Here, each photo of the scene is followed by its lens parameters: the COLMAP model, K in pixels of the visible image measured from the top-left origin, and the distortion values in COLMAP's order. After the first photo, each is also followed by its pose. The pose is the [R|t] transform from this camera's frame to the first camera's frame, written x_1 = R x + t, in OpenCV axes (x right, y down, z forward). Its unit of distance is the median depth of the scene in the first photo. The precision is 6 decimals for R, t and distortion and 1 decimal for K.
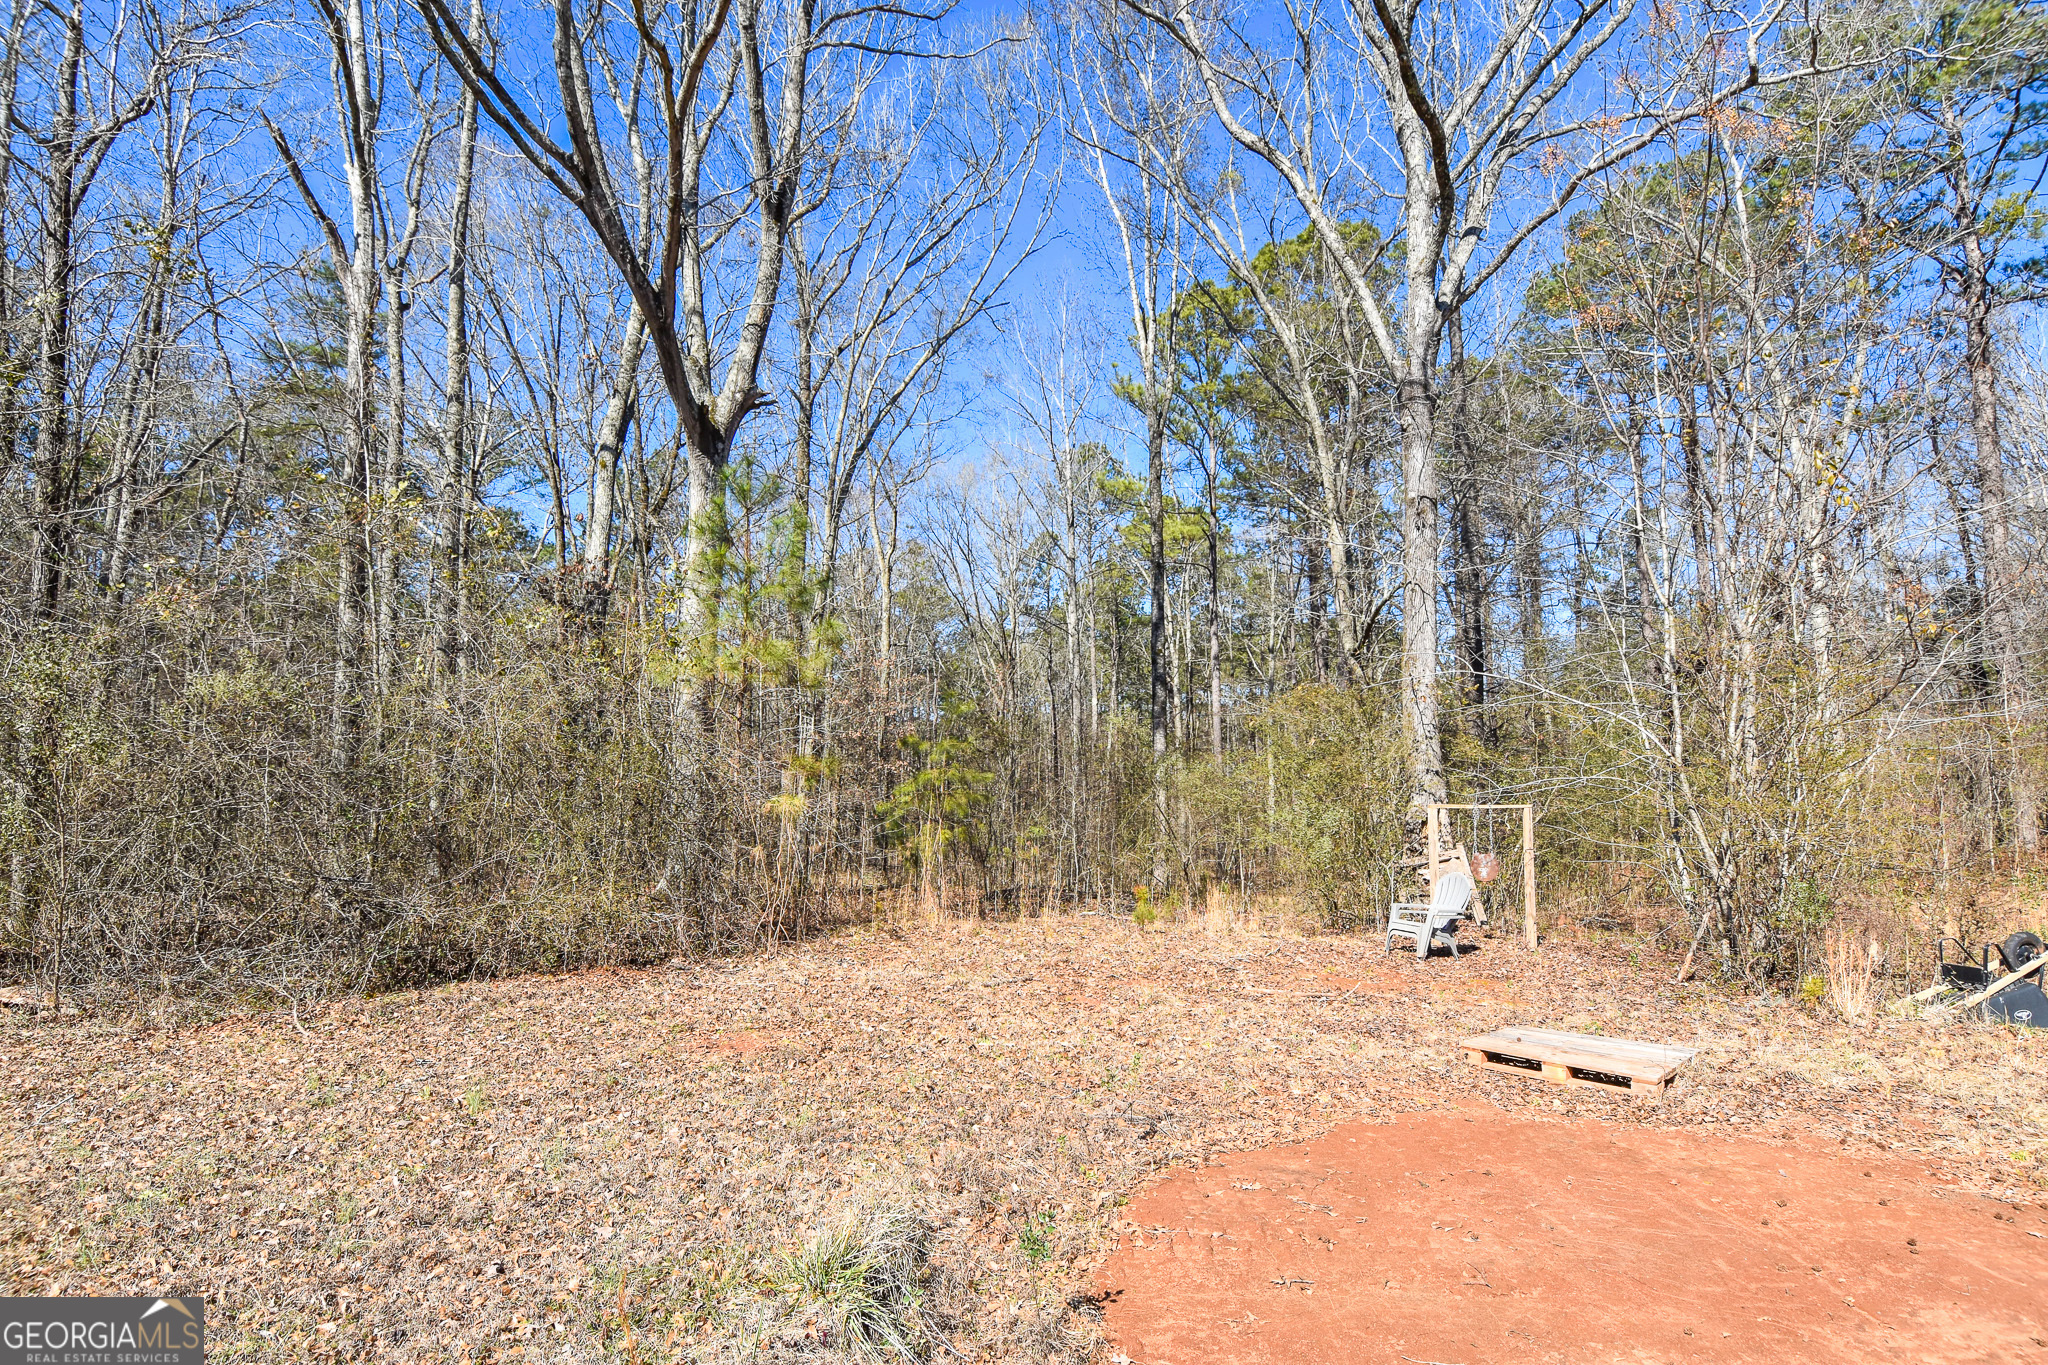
lens RADIAL K [[1067.6, 0, 1023.9], [0, 1067.6, 668.9], [0, 0, 1]] dist [0.053102, -0.058257]
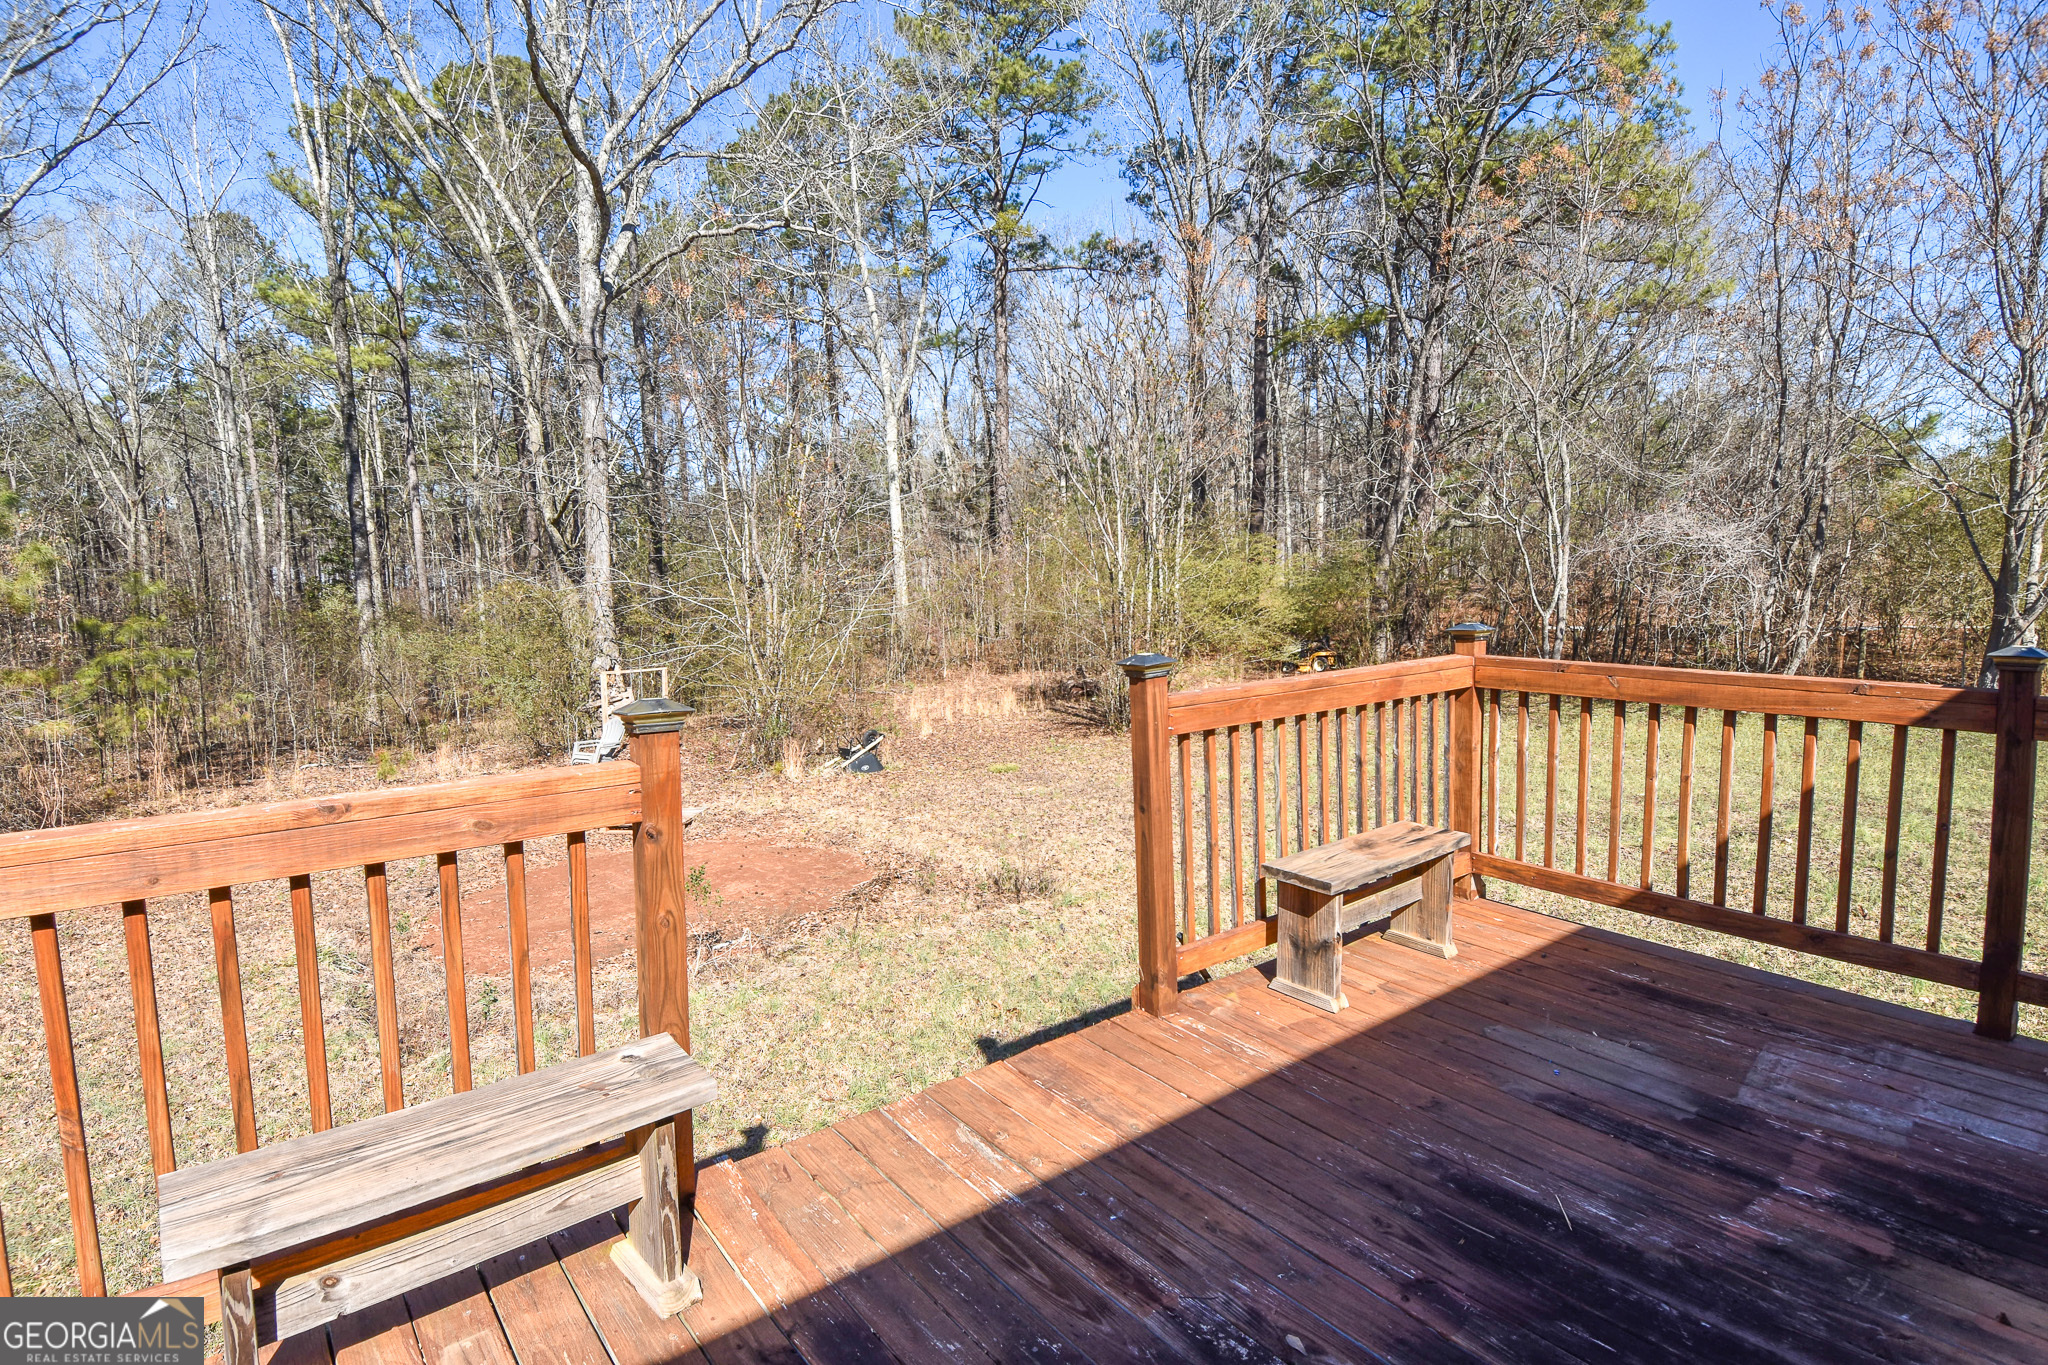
lens RADIAL K [[1067.6, 0, 1023.9], [0, 1067.6, 668.9], [0, 0, 1]] dist [0.053102, -0.058257]
pose [[0.769955, -0.081060, 0.632929, -0.095849], [-0.043094, 0.983028, 0.178321, -0.139168], [-0.636642, -0.164575, 0.753394, -0.410900]]
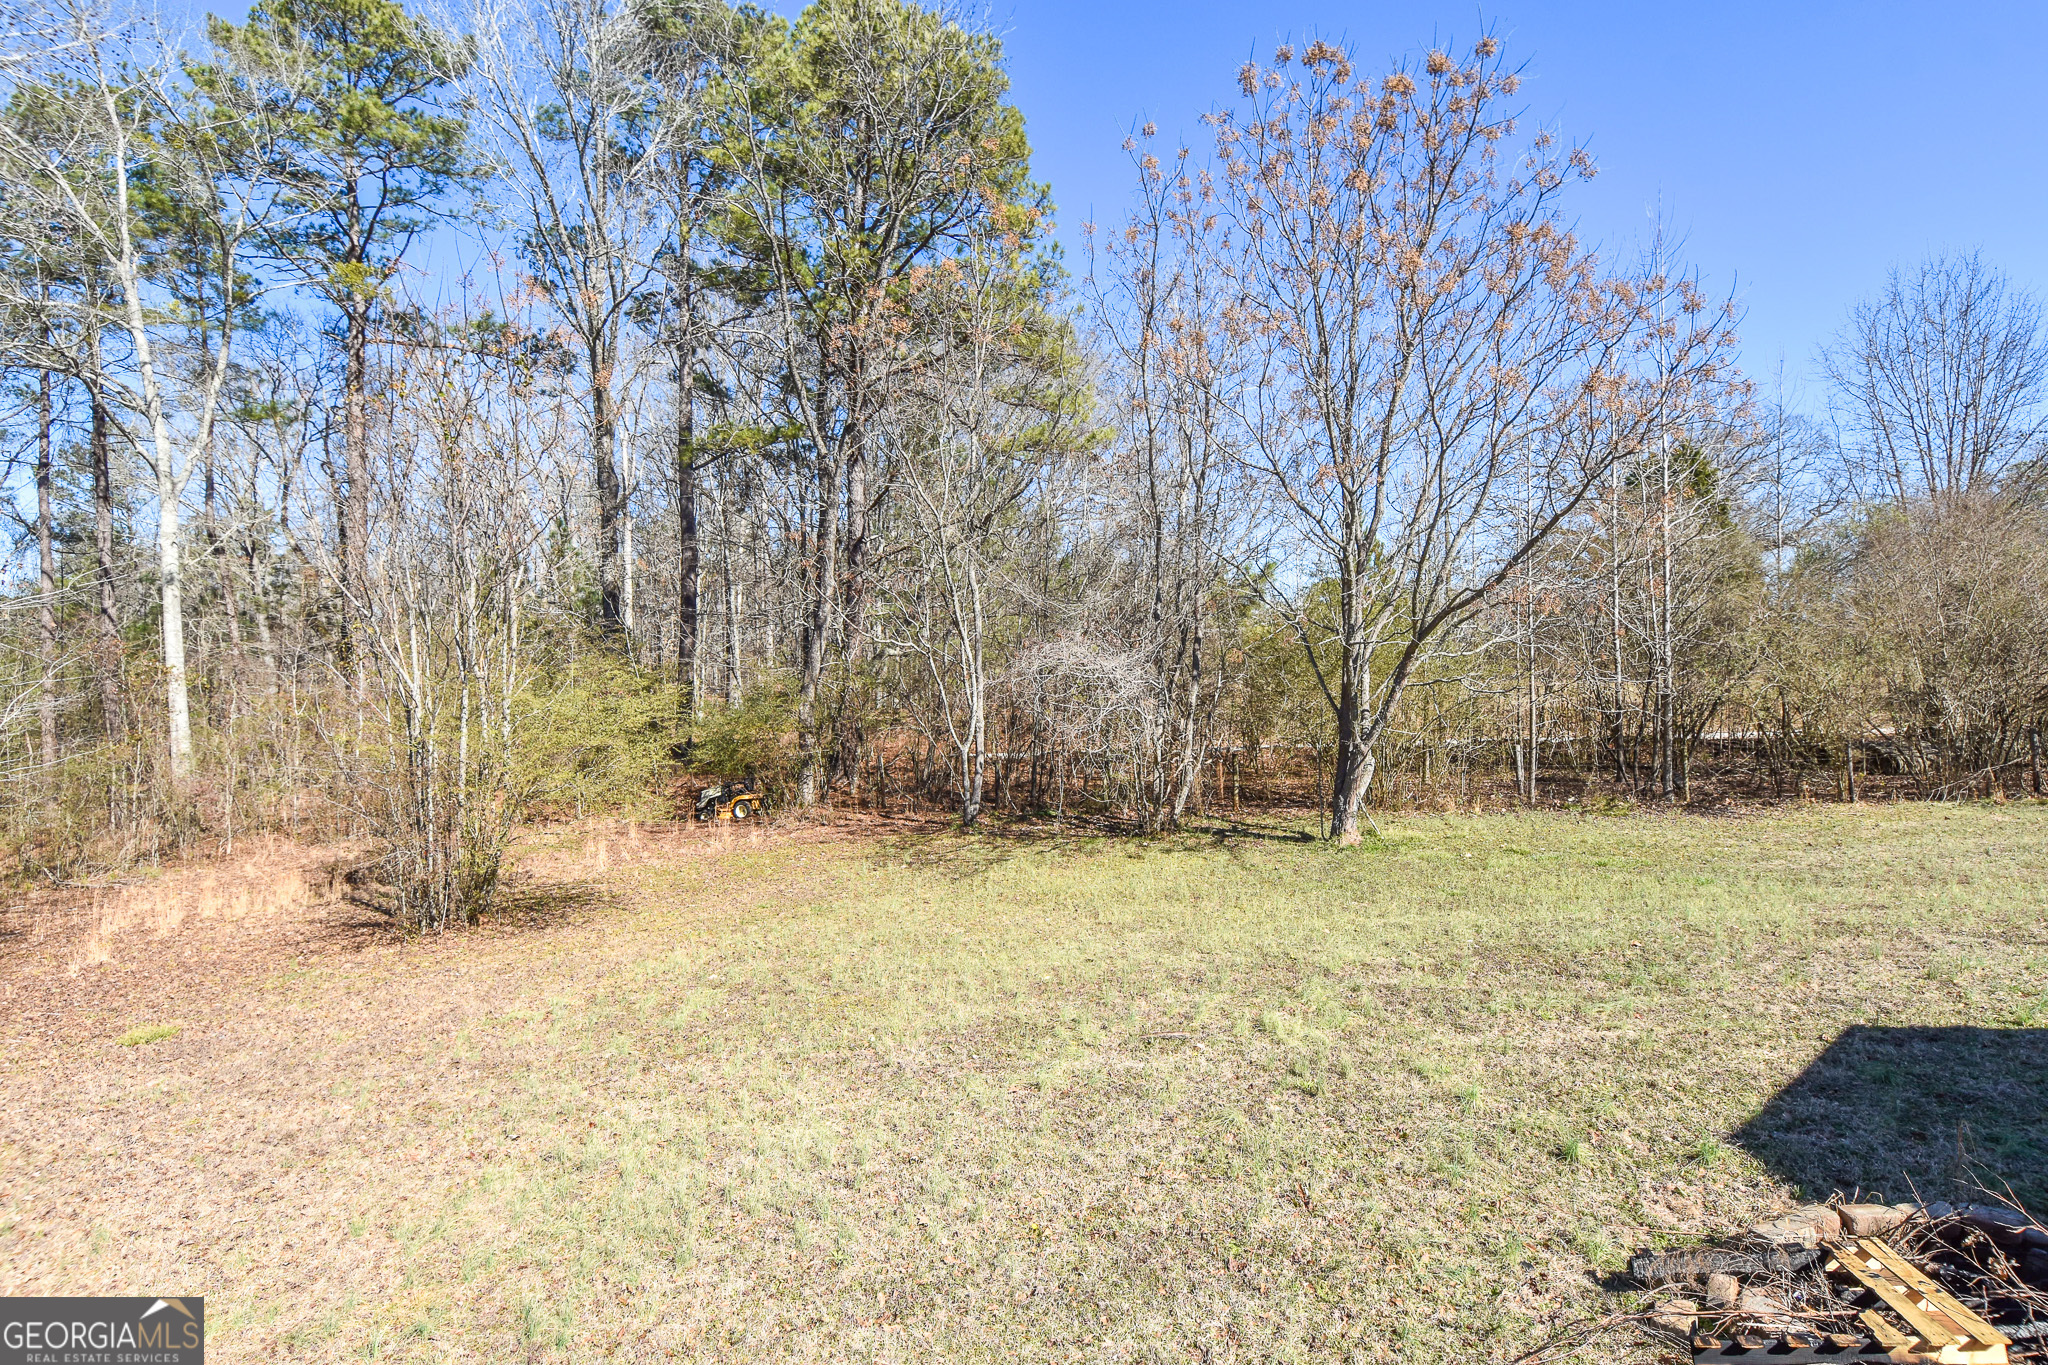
lens RADIAL K [[1067.6, 0, 1023.9], [0, 1067.6, 668.9], [0, 0, 1]] dist [0.053102, -0.058257]
pose [[0.389998, -0.002791, 0.920811, 0.164583], [-0.069691, 0.997038, 0.032539, -0.131822], [-0.918175, -0.076862, 0.388649, -0.336811]]
